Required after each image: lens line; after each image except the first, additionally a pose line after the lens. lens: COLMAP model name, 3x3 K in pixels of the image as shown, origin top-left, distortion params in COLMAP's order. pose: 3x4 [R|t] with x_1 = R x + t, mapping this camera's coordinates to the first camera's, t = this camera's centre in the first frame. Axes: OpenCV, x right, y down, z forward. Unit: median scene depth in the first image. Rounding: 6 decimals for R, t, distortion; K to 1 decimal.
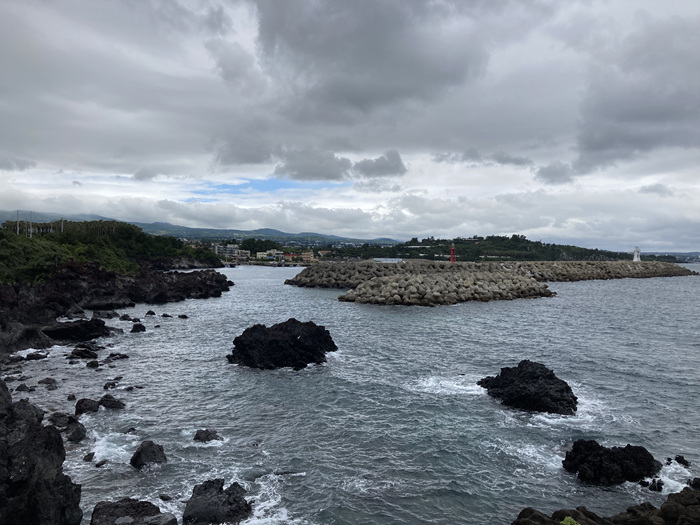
lens RADIAL K [[588.7, 0, 346.6], [0, 588.7, 262.6], [0, 0, 1]] dist [0.052651, -0.071535]
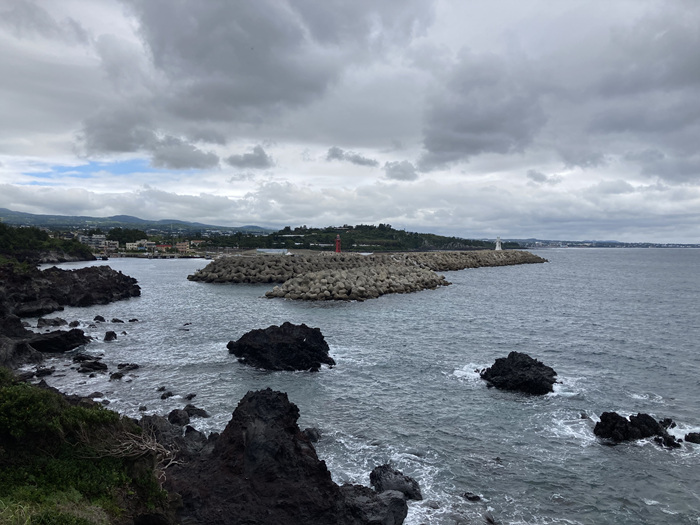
lens RADIAL K [[588.7, 0, 352.4], [0, 588.7, 262.9], [0, 0, 1]] dist [0.052651, -0.071535]
pose [[0.970015, -0.014951, 0.242584, -0.056305], [0.009357, 0.999663, 0.024194, -0.009171], [-0.242864, -0.021199, 0.969829, -0.017821]]
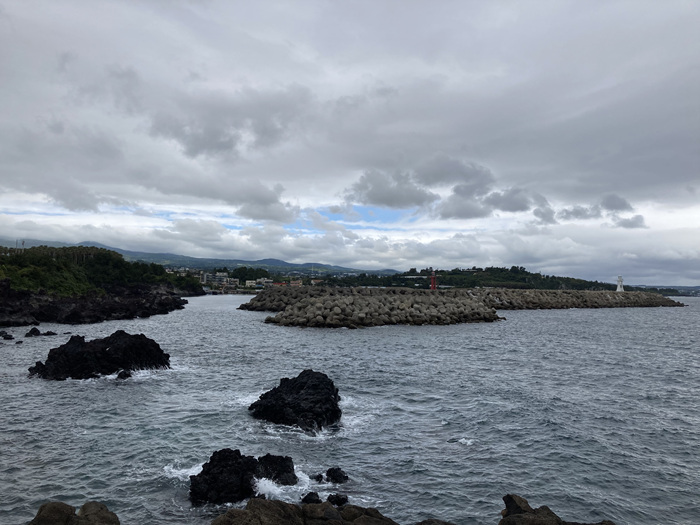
lens RADIAL K [[588.7, 0, 353.8], [0, 588.7, 240.4], [0, 0, 1]] dist [0.052651, -0.071535]
pose [[0.999934, 0.006929, -0.009169, 0.066917], [-0.007743, 0.995740, -0.091876, 0.008813], [0.008494, 0.091941, 0.995728, 0.012601]]
